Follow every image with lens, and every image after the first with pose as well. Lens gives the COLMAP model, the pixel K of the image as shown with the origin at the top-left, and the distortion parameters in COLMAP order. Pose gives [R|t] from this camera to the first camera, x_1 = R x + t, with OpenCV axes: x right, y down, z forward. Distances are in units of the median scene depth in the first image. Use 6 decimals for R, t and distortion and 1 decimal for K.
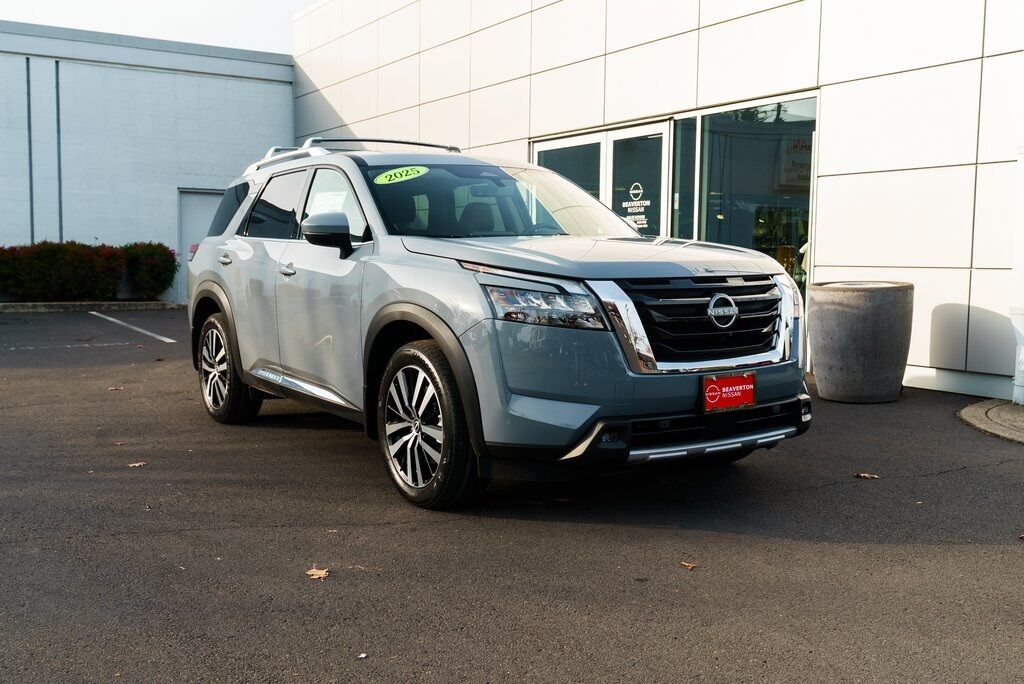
lens RADIAL K [[987.7, 0, 502.7], [0, 987.7, 338.4], [0, 0, 1]] dist [-0.034410, 0.000000]
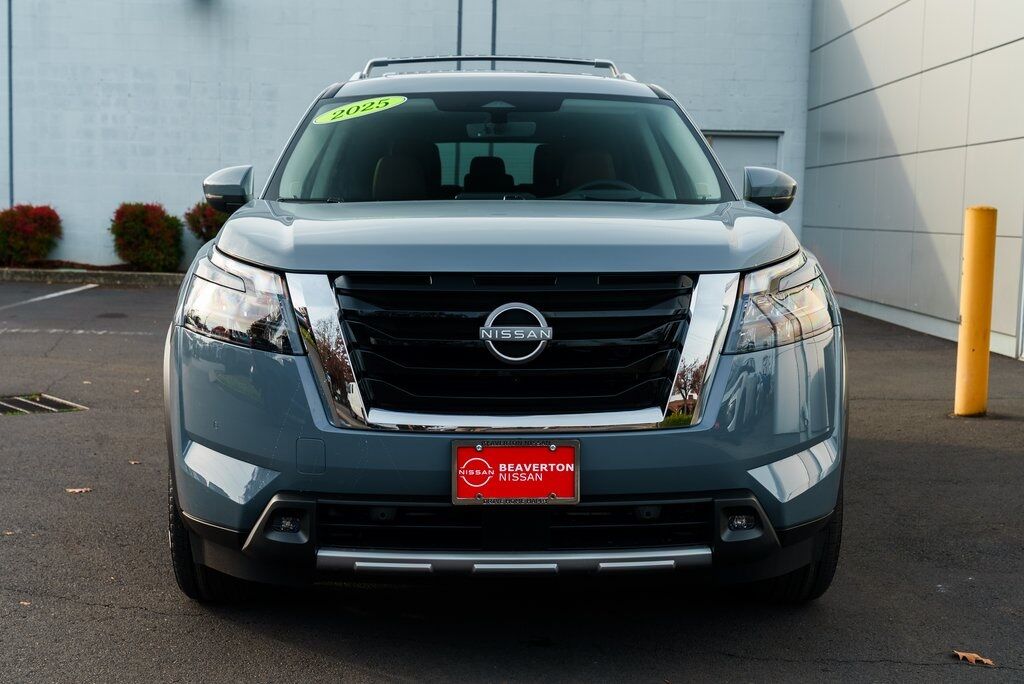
lens RADIAL K [[1364.2, 0, 515.1], [0, 1364.2, 338.8], [0, 0, 1]] dist [-0.009318, 0.000000]
pose [[0.847028, 0.053117, -0.528888, 0.649340], [-0.047046, 0.998581, 0.024944, -0.044049], [0.529463, 0.003754, 0.848325, 0.318176]]
